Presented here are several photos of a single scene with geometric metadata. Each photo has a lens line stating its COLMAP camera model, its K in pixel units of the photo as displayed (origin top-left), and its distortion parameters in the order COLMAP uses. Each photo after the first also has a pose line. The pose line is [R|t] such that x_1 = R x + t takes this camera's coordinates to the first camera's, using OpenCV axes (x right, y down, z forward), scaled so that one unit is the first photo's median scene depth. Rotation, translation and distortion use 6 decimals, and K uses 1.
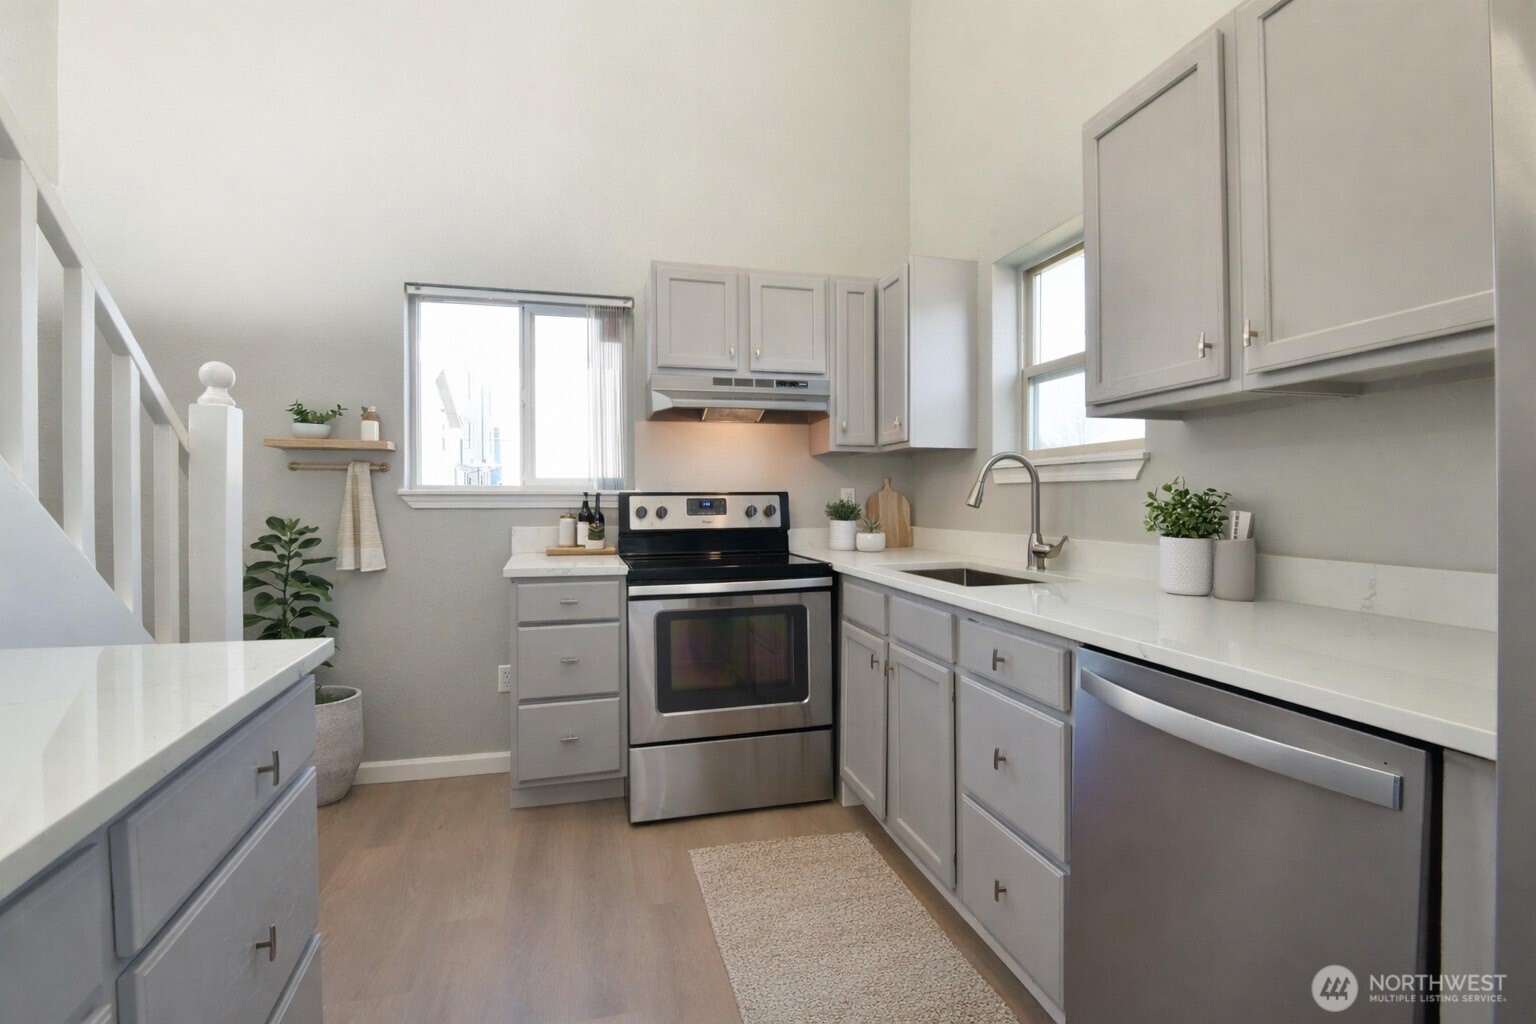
lens RADIAL K [[696.9, 0, 770.3], [0, 696.9, 506.1], [0, 0, 1]] dist [-0.001176, -0.000109]
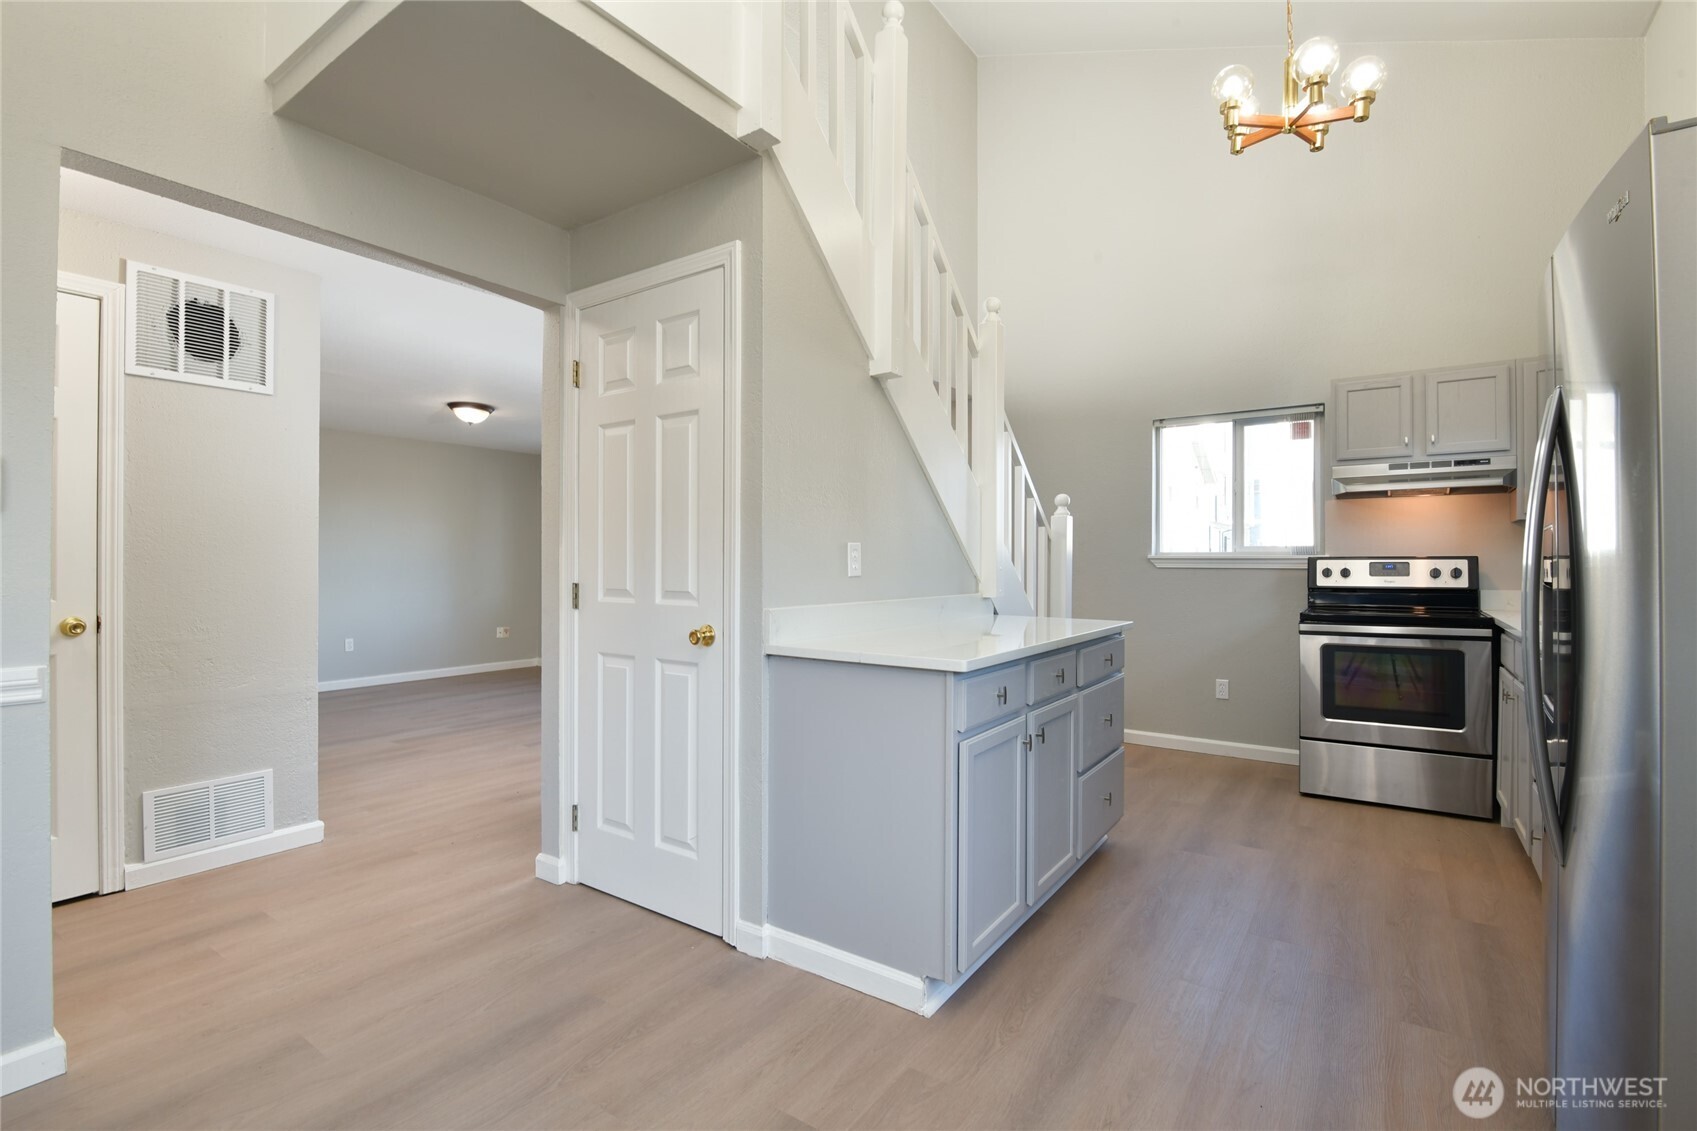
lens RADIAL K [[769.9, 0, 851.1], [0, 769.9, 559.0], [0, 0, 1]] dist [-0.001176, -0.000109]
pose [[0.644832, 0.001762, -0.764322, 0.337686], [-0.011101, 0.999913, -0.007060, 0.003919], [0.764244, 0.013038, 0.644796, -0.588831]]
